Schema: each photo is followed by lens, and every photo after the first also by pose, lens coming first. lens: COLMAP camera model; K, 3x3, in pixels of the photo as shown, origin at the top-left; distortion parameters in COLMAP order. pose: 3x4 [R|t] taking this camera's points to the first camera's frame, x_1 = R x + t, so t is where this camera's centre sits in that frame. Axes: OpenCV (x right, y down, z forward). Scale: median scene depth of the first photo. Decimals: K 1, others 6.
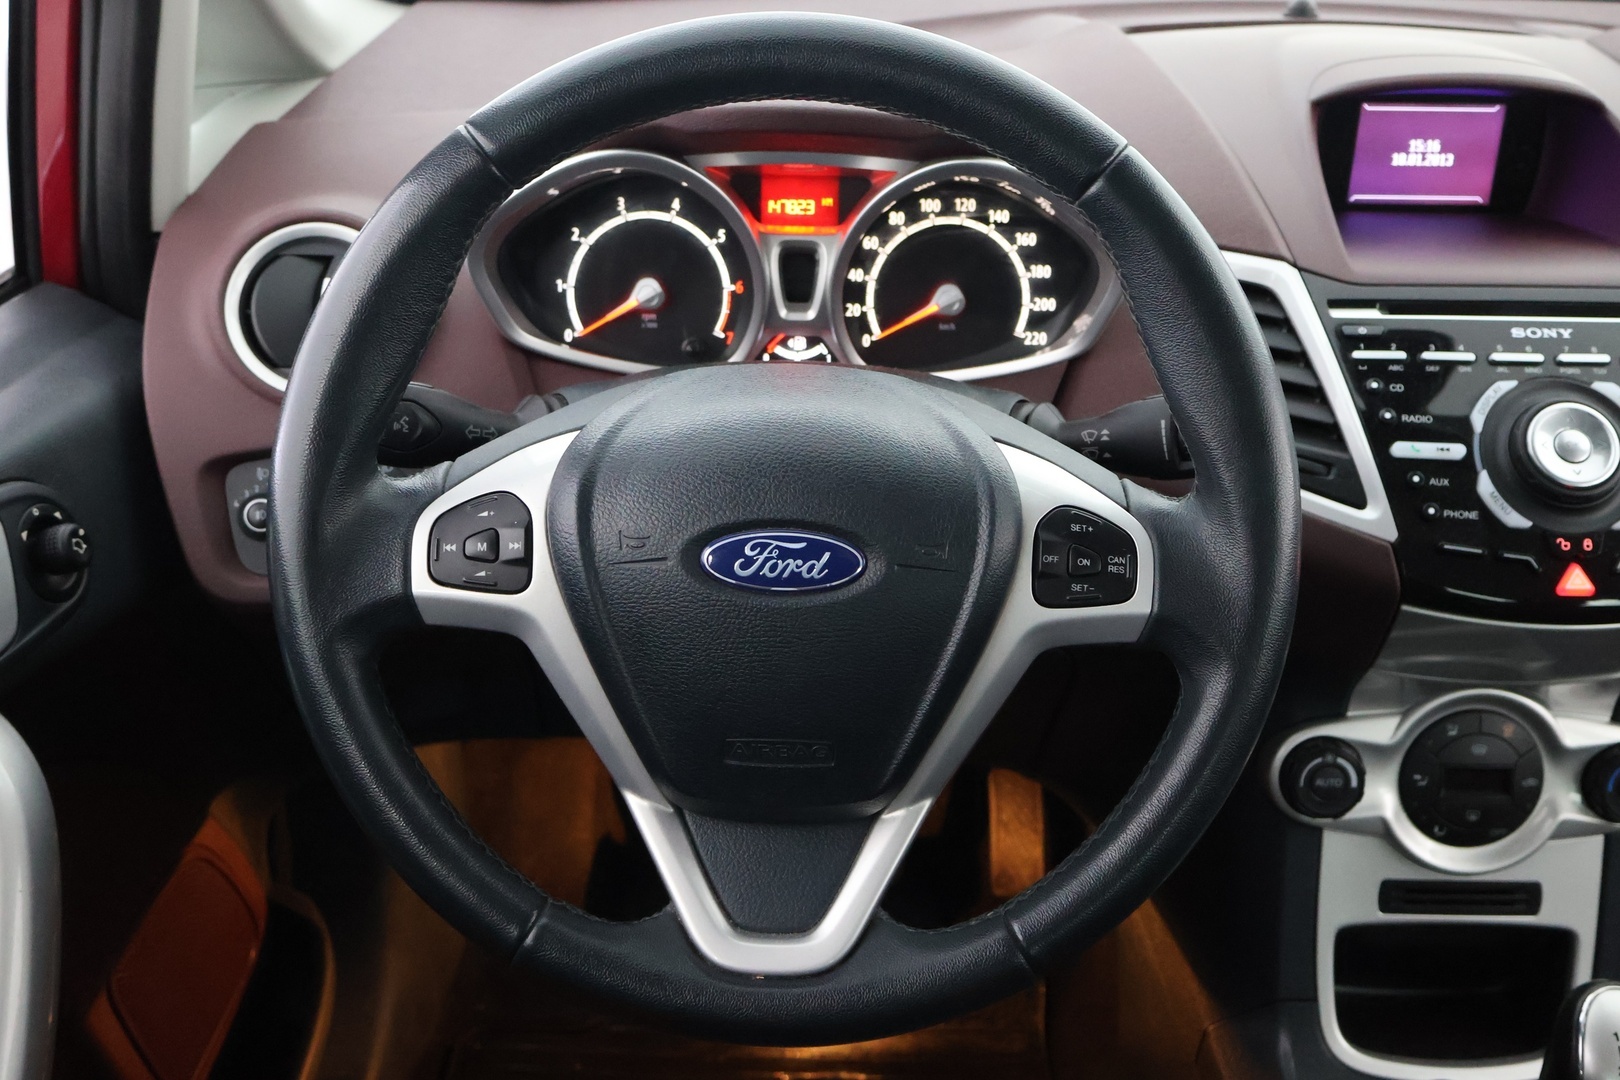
lens RADIAL K [[1772.2, 0, 811.4], [0, 1772.2, 539.3], [0, 0, 1]] dist [-0.001033, 0.000000]
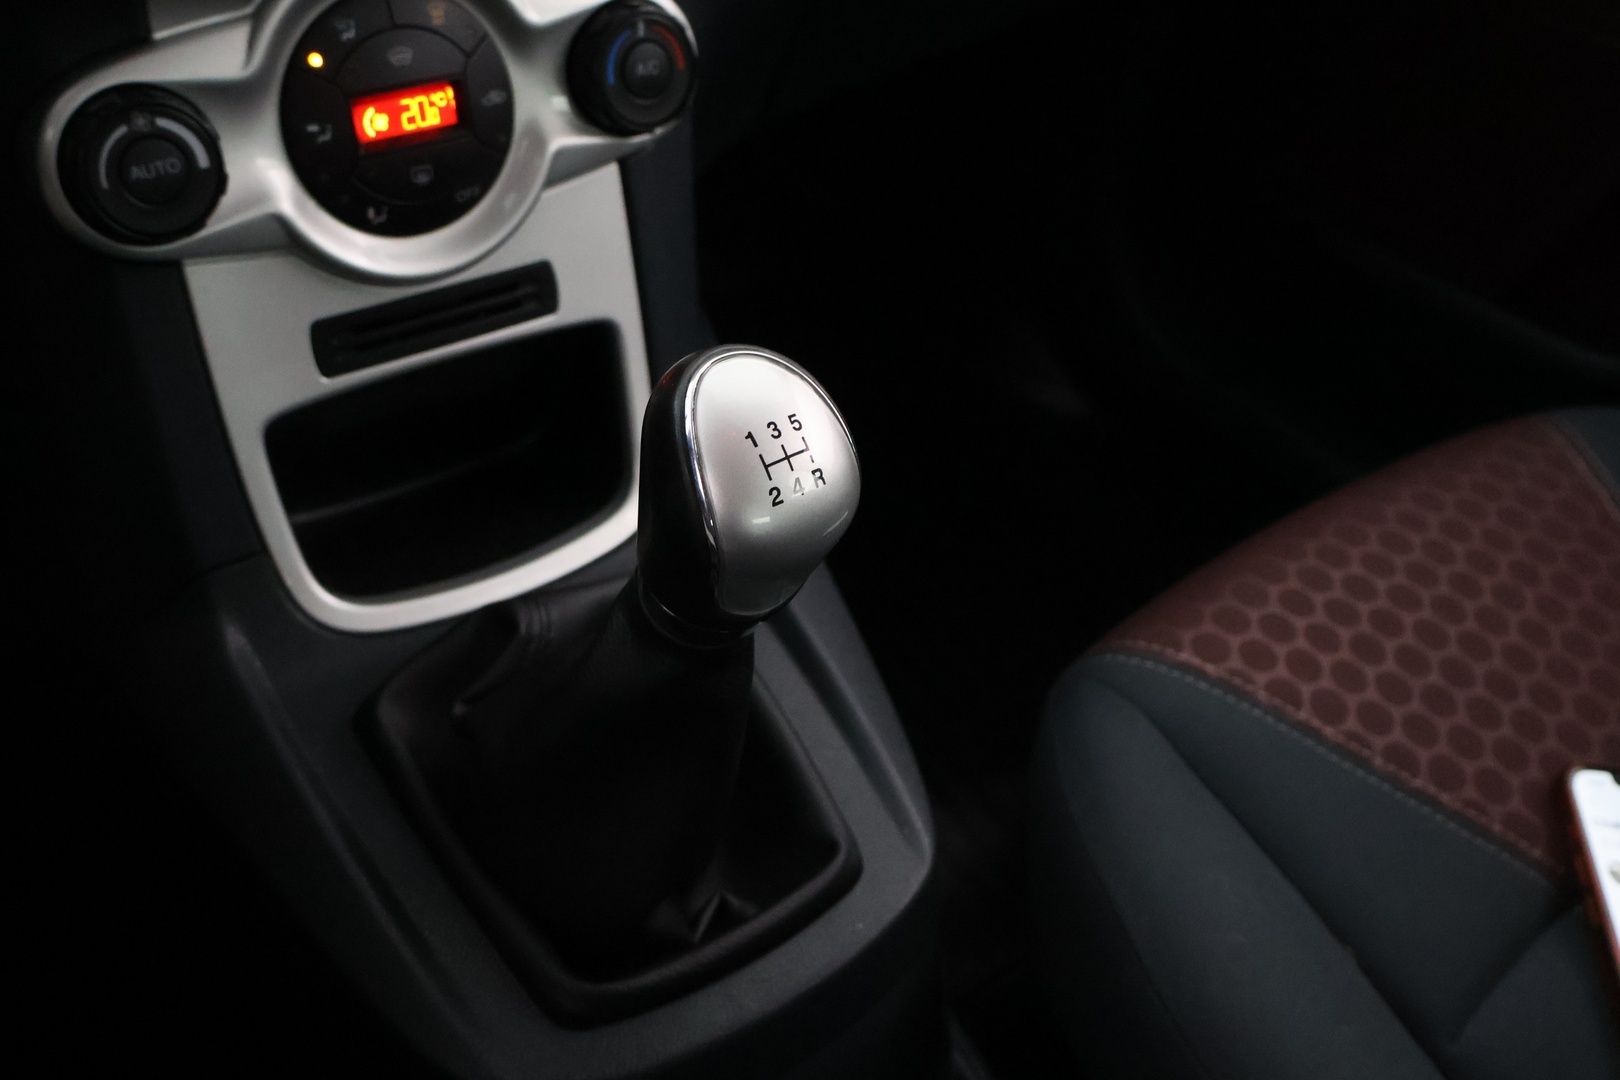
lens RADIAL K [[1585.8, 0, 802.2], [0, 1585.8, 545.1], [0, 0, 1]] dist [0.008936, 0.000000]
pose [[0.803650, -0.340081, 0.488355, 0.190633], [0.194525, 0.925667, 0.324501, 0.134980], [-0.562411, -0.165788, 0.810067, 0.522758]]
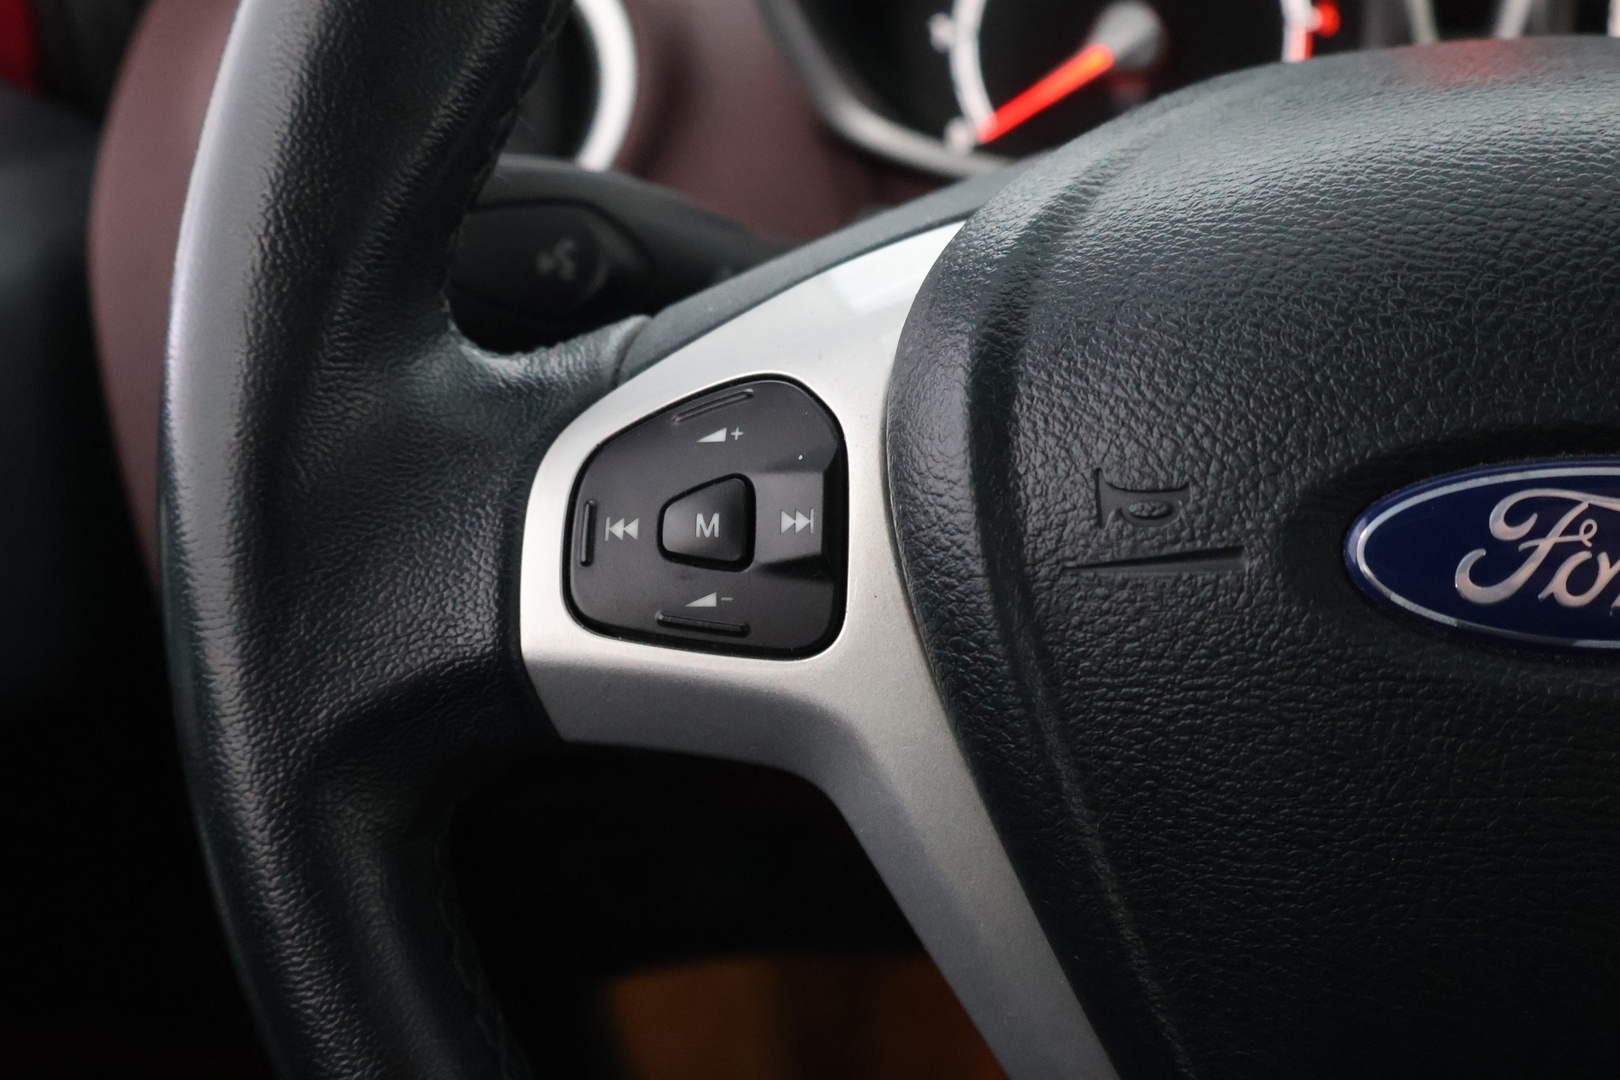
lens RADIAL K [[2253.3, 0, 808.8], [0, 2253.3, 539.8], [0, 0, 1]] dist [0.026542, 0.000000]
pose [[0.978348, -0.005672, -0.206890, -0.056247], [-0.001834, 0.999348, -0.036070, 0.018492], [0.206960, 0.035668, 0.977699, 0.439821]]
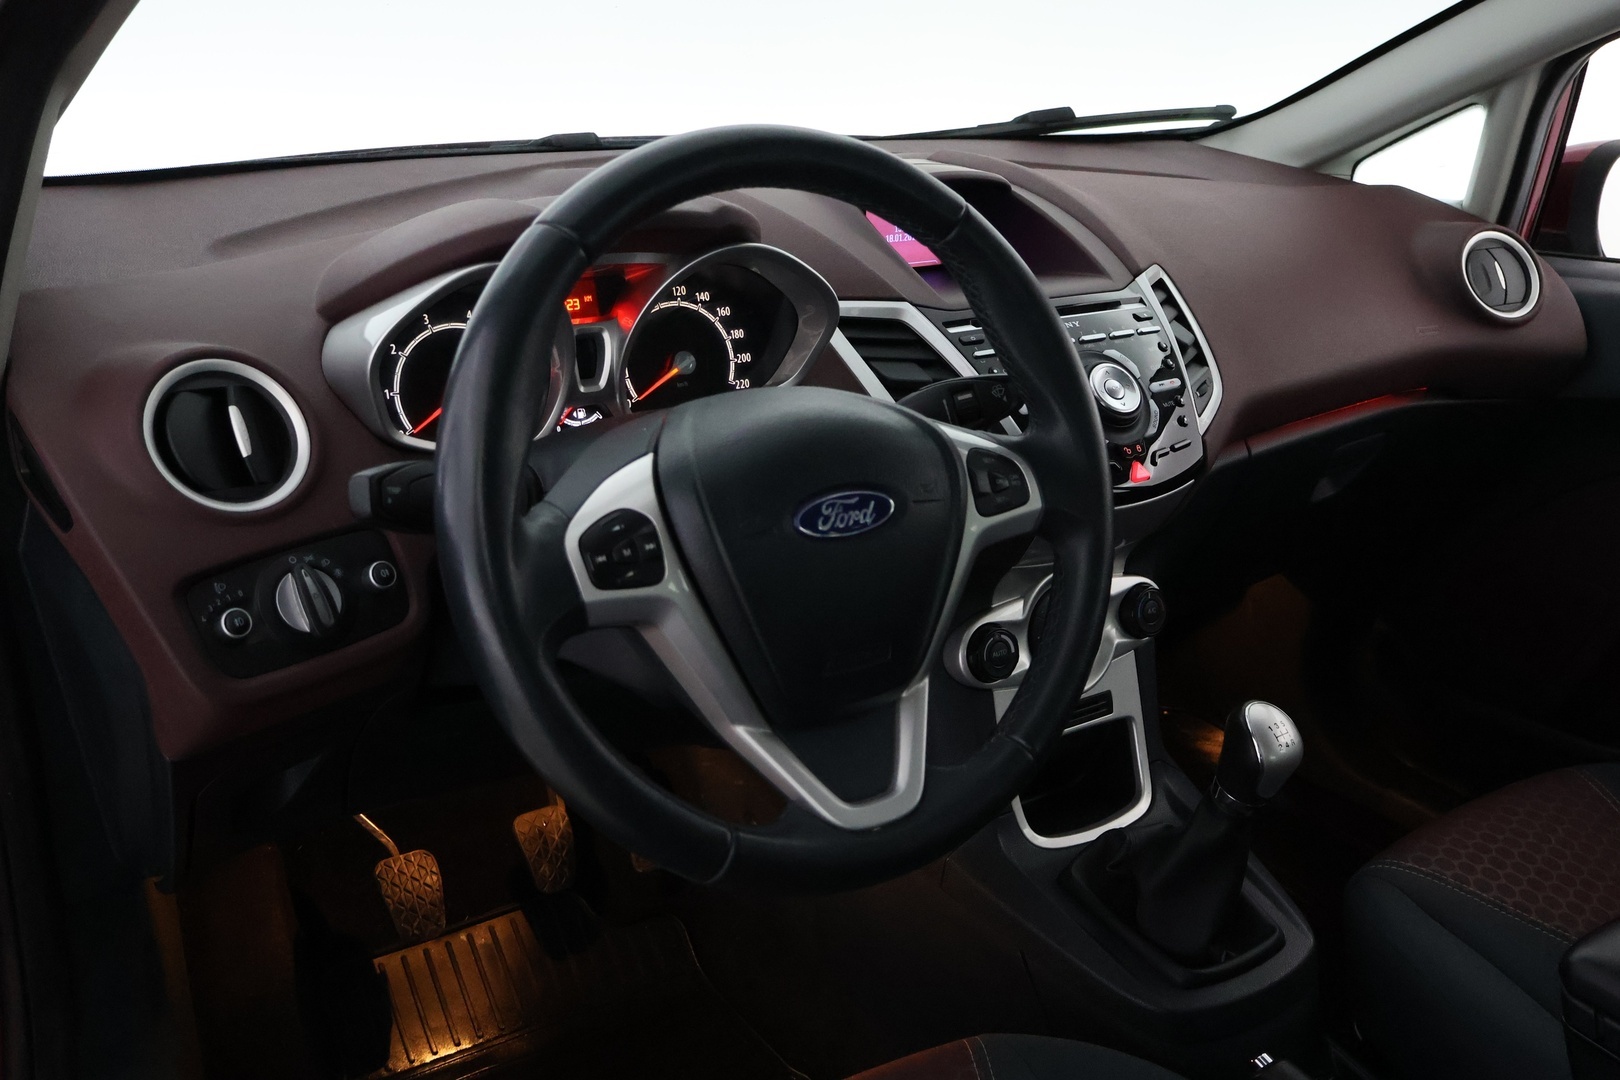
lens RADIAL K [[1496.2, 0, 815.3], [0, 1496.2, 539.2], [0, 0, 1]] dist [0.021251, 0.000000]
pose [[0.829104, -0.190119, 0.525777, -0.491181], [0.231630, 0.972710, -0.013531, 0.031463], [-0.508856, 0.133004, 0.850515, 0.032096]]
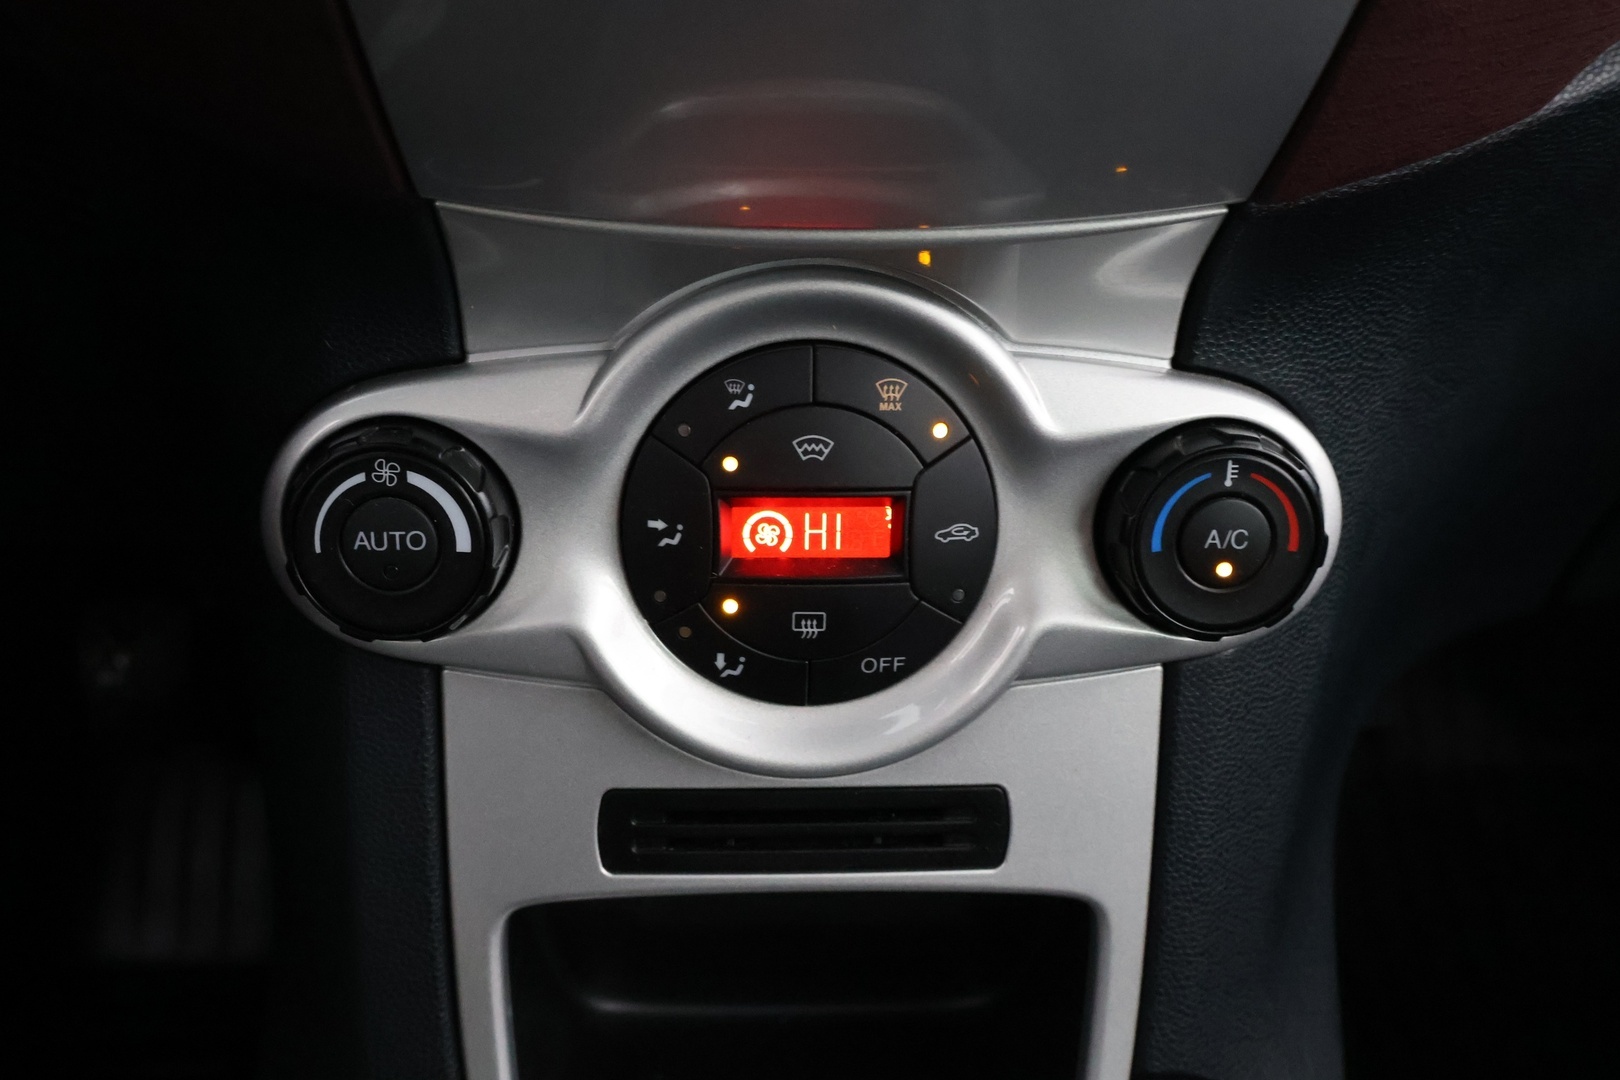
lens RADIAL K [[1585.8, 0, 808.6], [0, 1585.8, 540.4], [0, 0, 1]] dist [0.008936, 0.000000]
pose [[0.998878, -0.017609, 0.043960, 0.393606], [0.013794, 0.996232, 0.085629, 0.119614], [-0.045302, -0.084926, 0.995357, 0.726752]]
